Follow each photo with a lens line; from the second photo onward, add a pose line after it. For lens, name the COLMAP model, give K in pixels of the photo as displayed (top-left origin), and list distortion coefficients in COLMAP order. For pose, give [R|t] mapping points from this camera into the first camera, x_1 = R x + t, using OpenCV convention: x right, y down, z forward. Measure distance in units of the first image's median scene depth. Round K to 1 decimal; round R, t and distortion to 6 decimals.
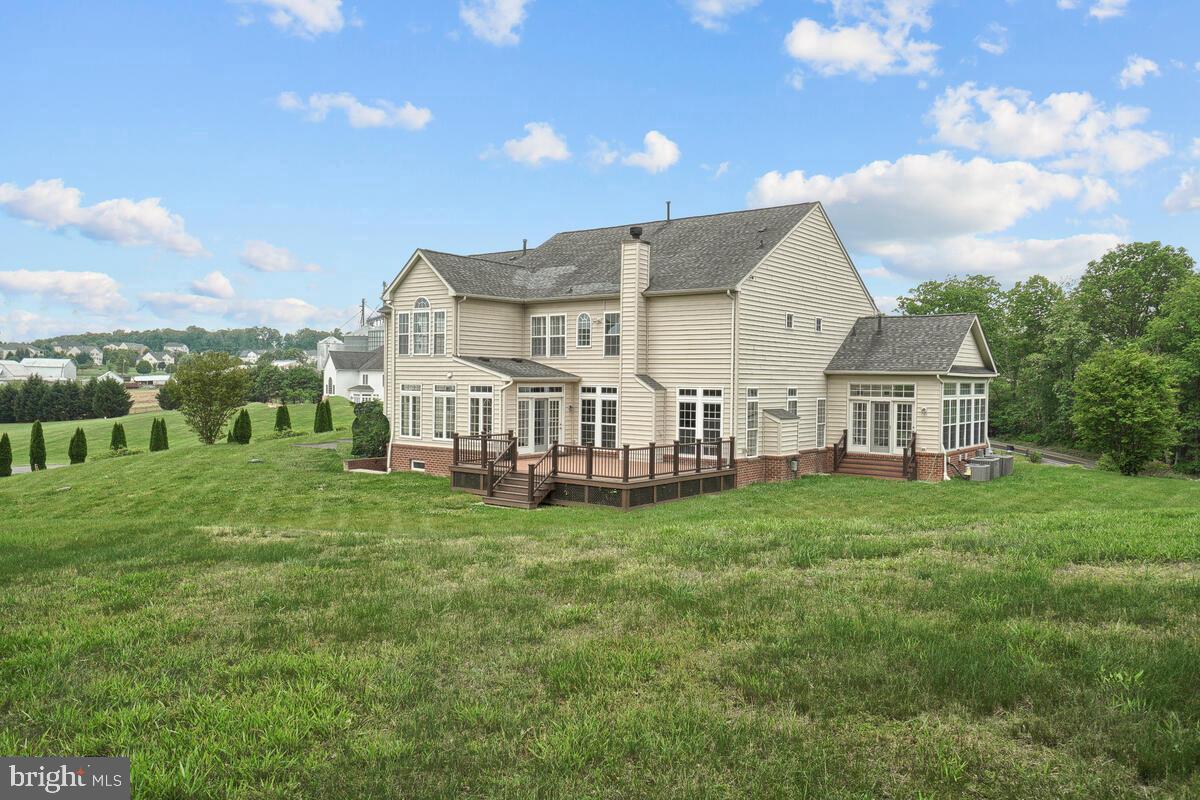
lens RADIAL K [[887.8, 0, 600.0], [0, 887.8, 400.0], [0, 0, 1]] dist [0.043451, 0.000775]
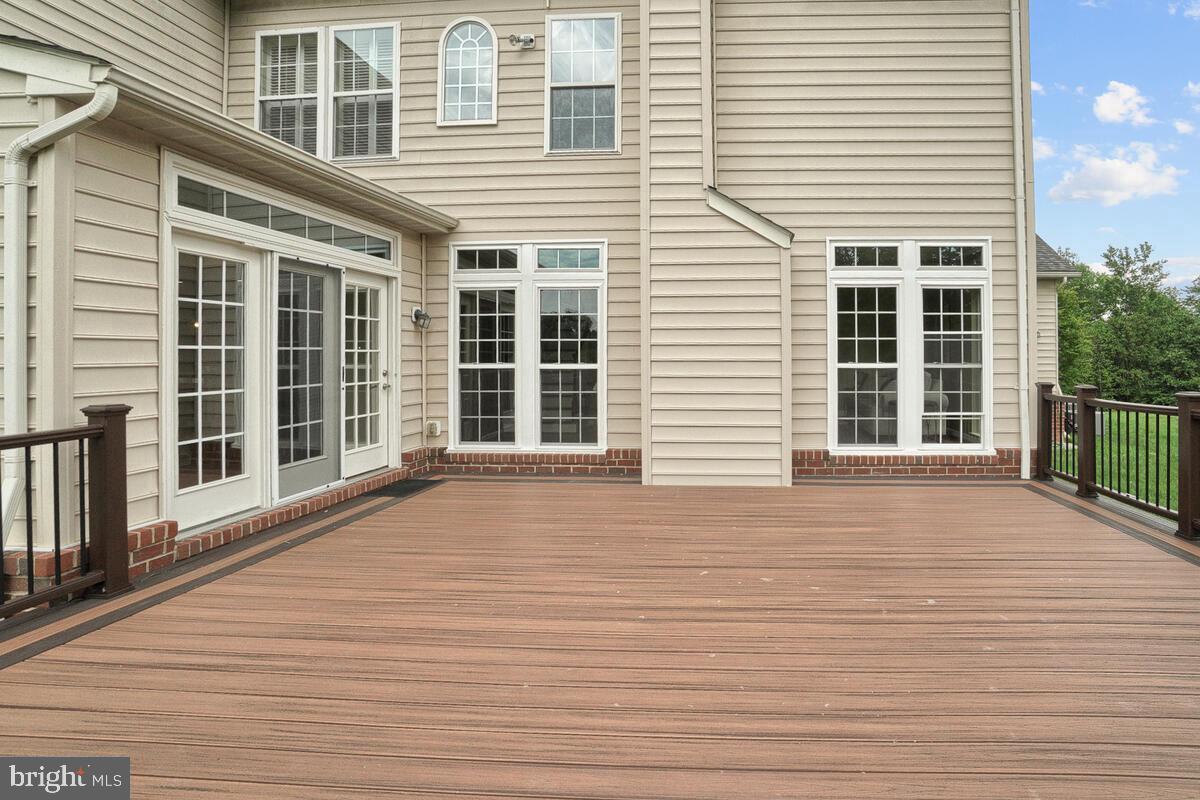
lens RADIAL K [[584.5, 0, 737.3], [0, 584.5, 348.1], [0, 0, 1]] dist [-0.034525, 0.000297]
pose [[0.812631, -0.007875, 0.582726, -0.061281], [0.026278, 0.999387, -0.023140, 0.027094], [-0.582186, 0.034117, 0.812339, 0.796631]]
